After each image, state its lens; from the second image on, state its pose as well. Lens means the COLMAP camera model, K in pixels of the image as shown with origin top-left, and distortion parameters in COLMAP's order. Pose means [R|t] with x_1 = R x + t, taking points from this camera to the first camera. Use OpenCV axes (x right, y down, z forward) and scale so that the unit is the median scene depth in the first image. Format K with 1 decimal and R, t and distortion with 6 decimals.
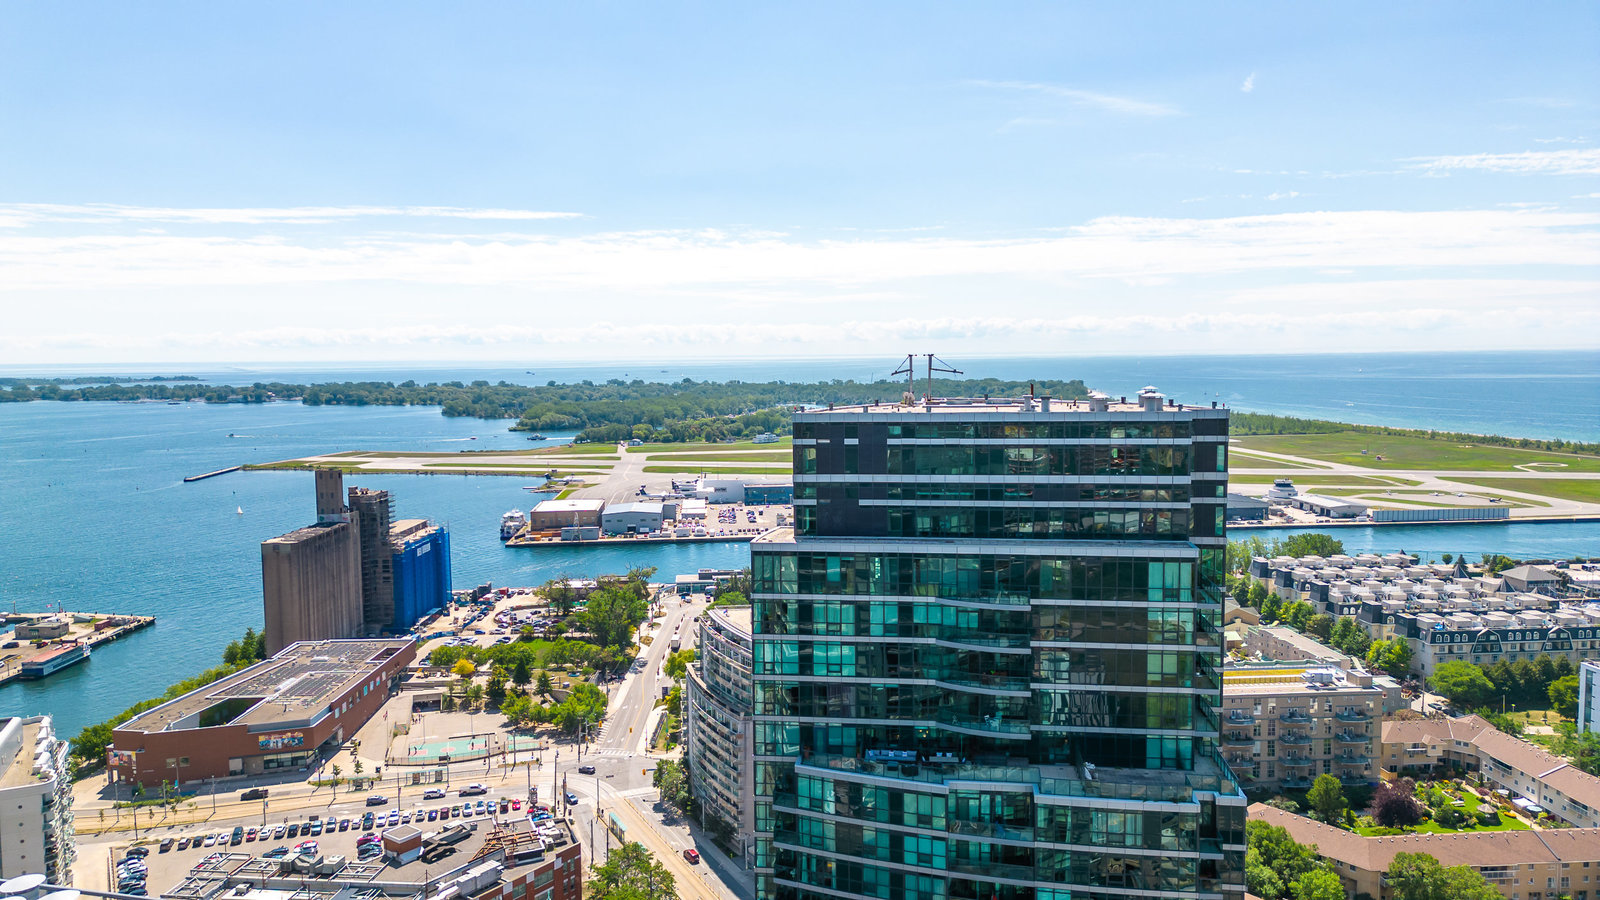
lens RADIAL K [[1115.8, 0, 804.3], [0, 1115.8, 449.7], [0, 0, 1]] dist [0.085478, -0.089078]
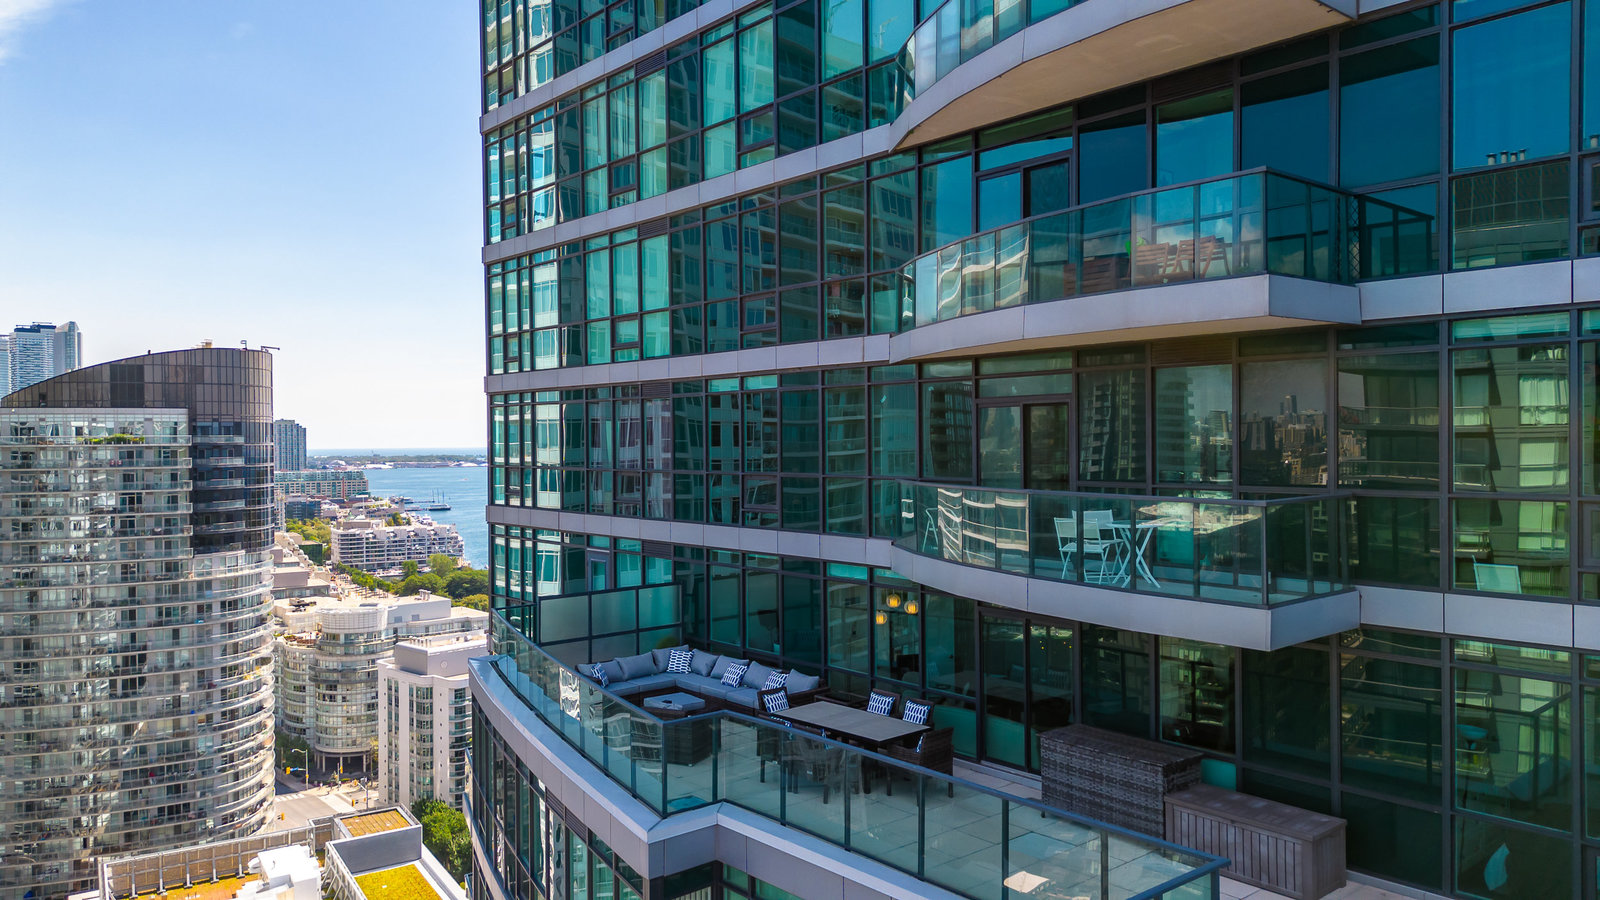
lens RADIAL K [[1115.8, 0, 804.3], [0, 1115.8, 449.7], [0, 0, 1]] dist [0.085478, -0.089078]
pose [[0.735450, 0.007914, -0.677533, 0.054948], [-0.050163, 0.997824, -0.042796, 0.053236], [0.675720, 0.065462, 0.734246, 0.190332]]
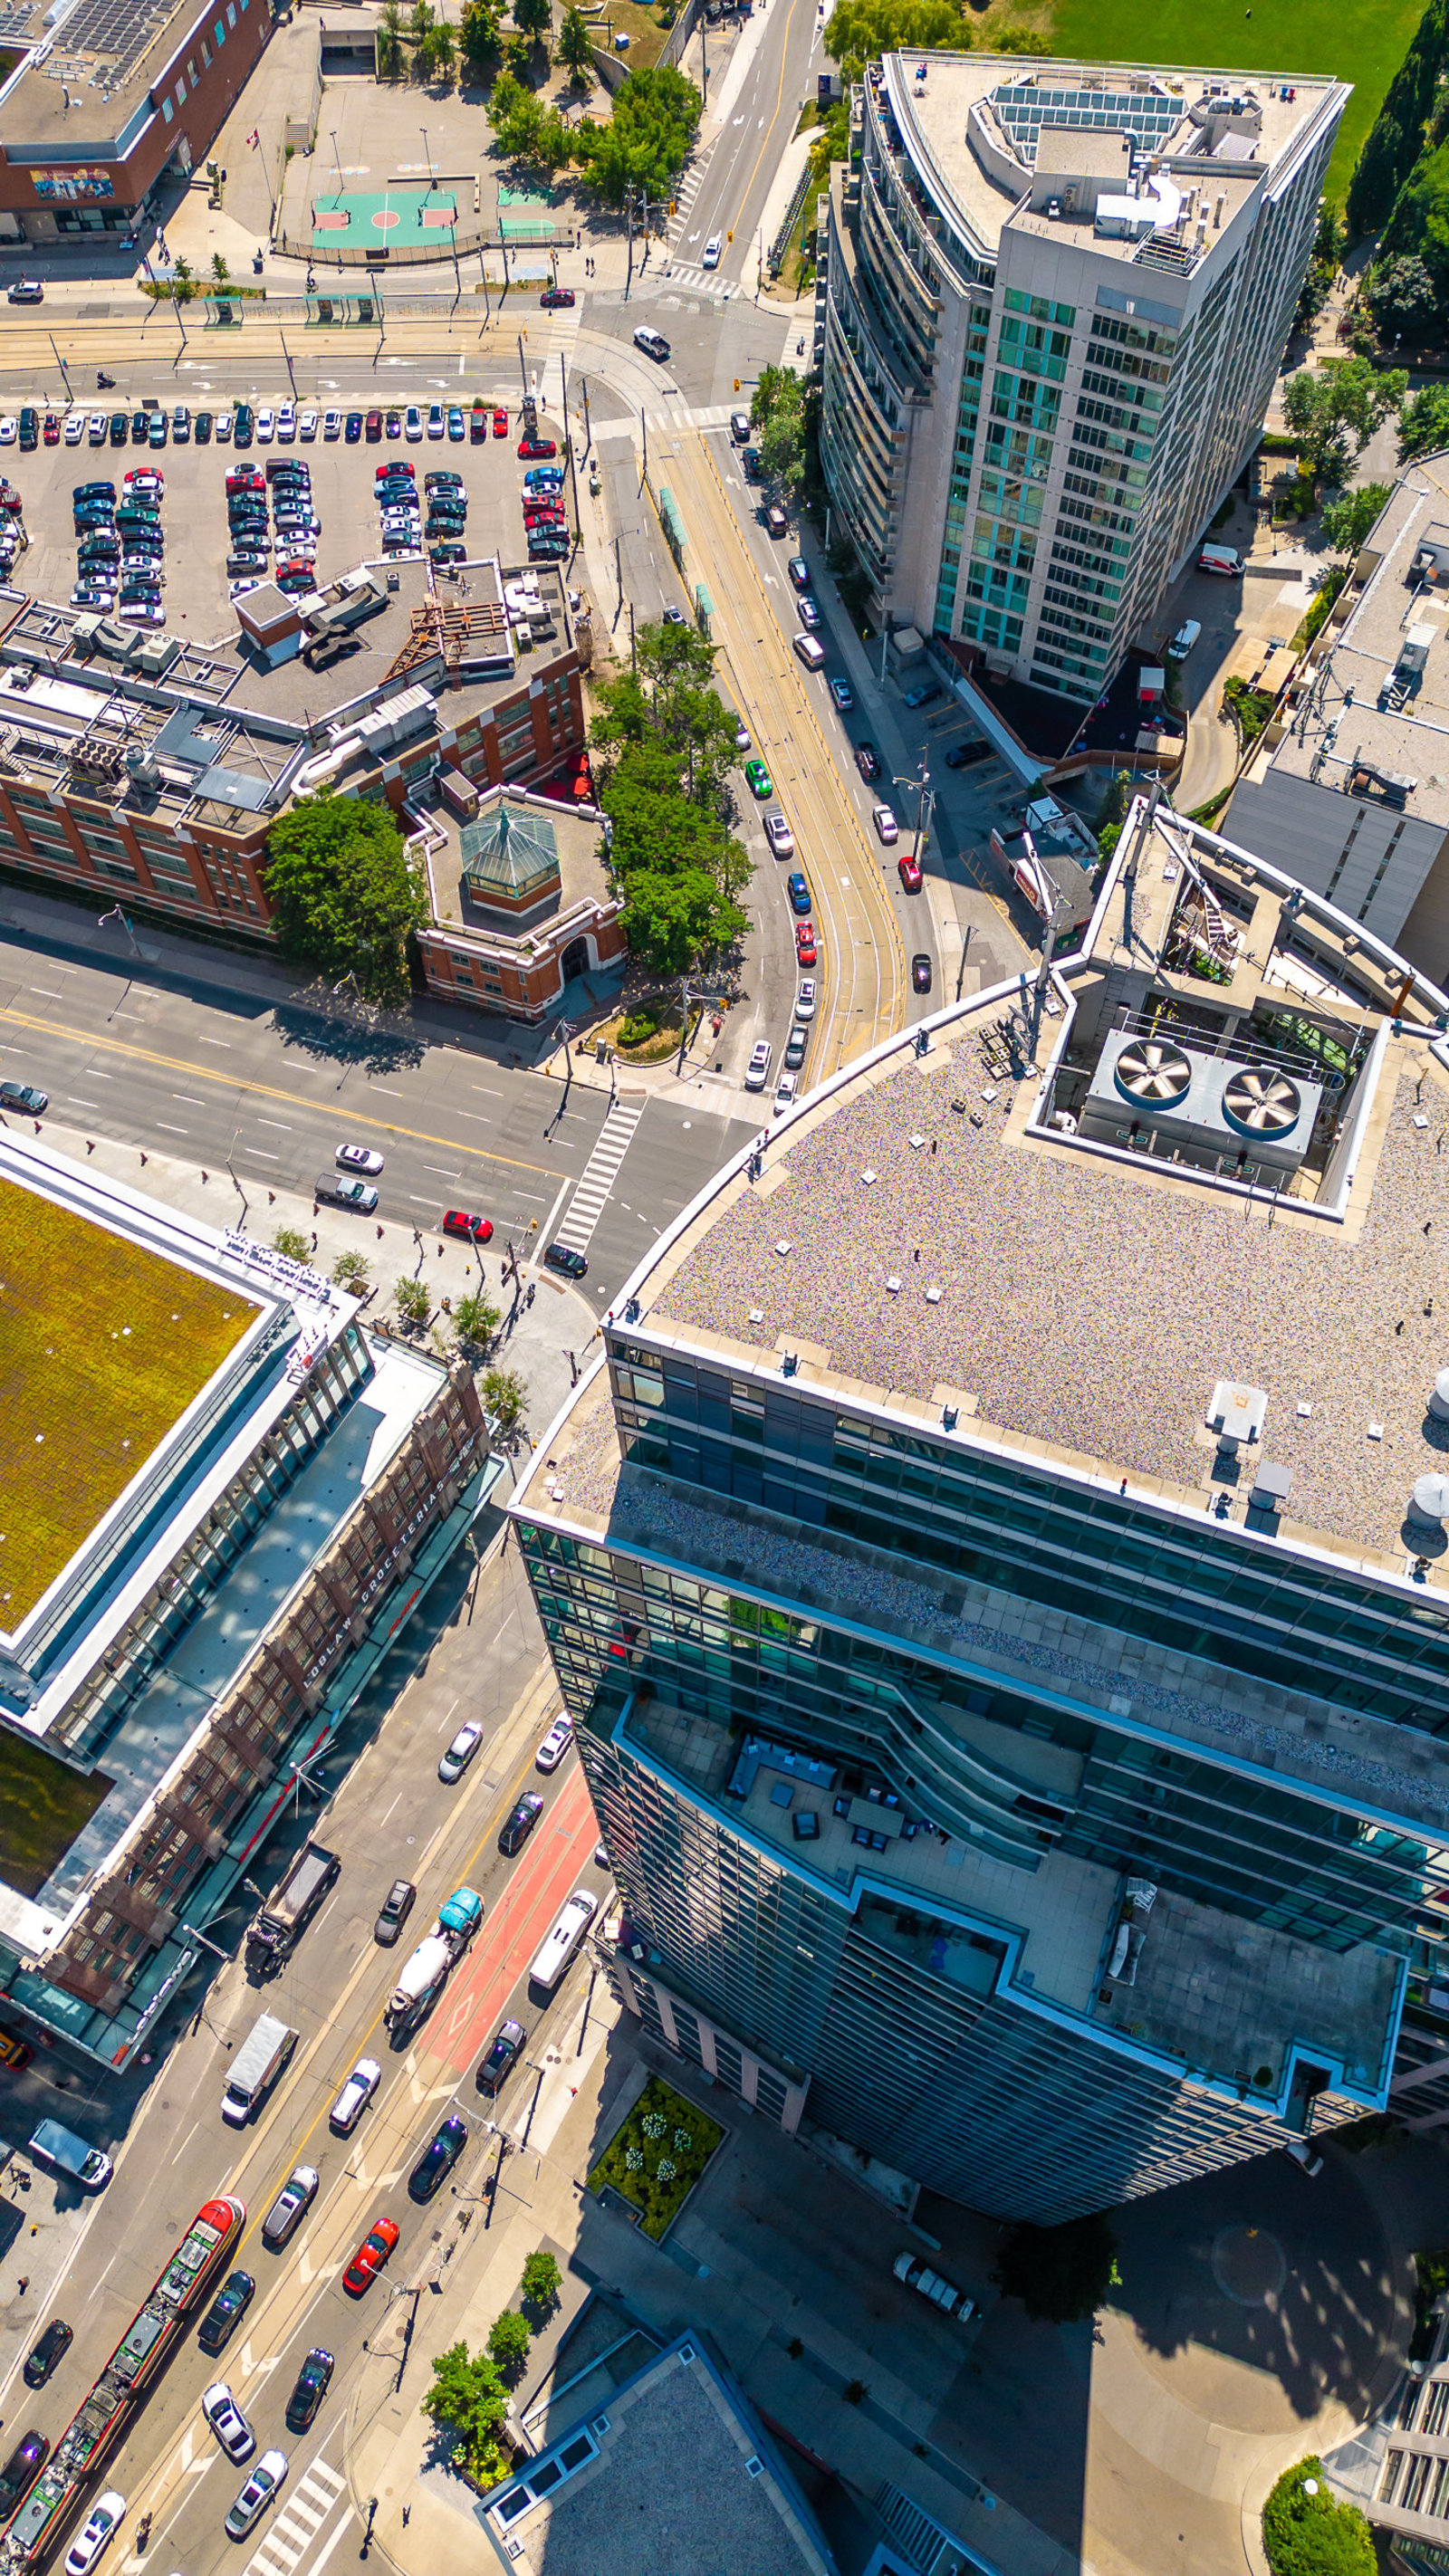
lens RADIAL K [[1796.6, 0, 726.0], [0, 1796.6, 1282.8], [0, 0, 1]] dist [0.085478, -0.089078]
pose [[0.972983, 0.200983, -0.113624, 0.022723], [-0.020695, 0.566080, 0.824091, -0.127145], [0.229948, -0.799475, 0.554945, 0.158705]]
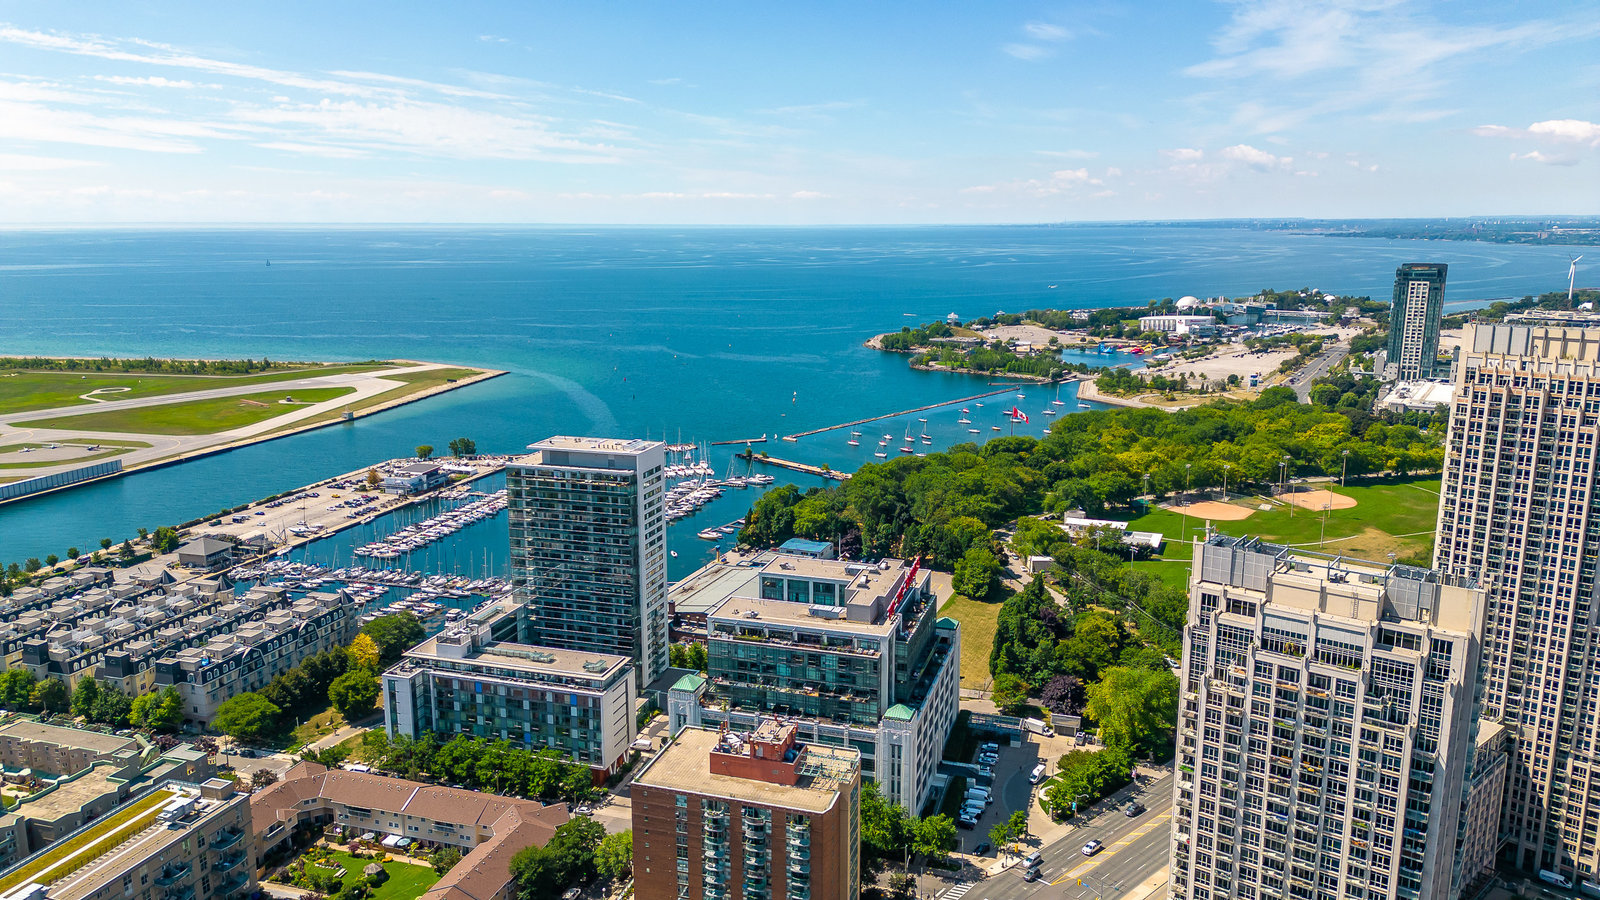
lens RADIAL K [[1115.8, 0, 804.3], [0, 1115.8, 449.7], [0, 0, 1]] dist [0.085478, -0.089078]
pose [[0.379239, -0.174047, 0.908782, -0.070087], [0.078090, 0.984666, 0.155993, -0.120186], [-0.921998, 0.011808, 0.387015, 0.178671]]
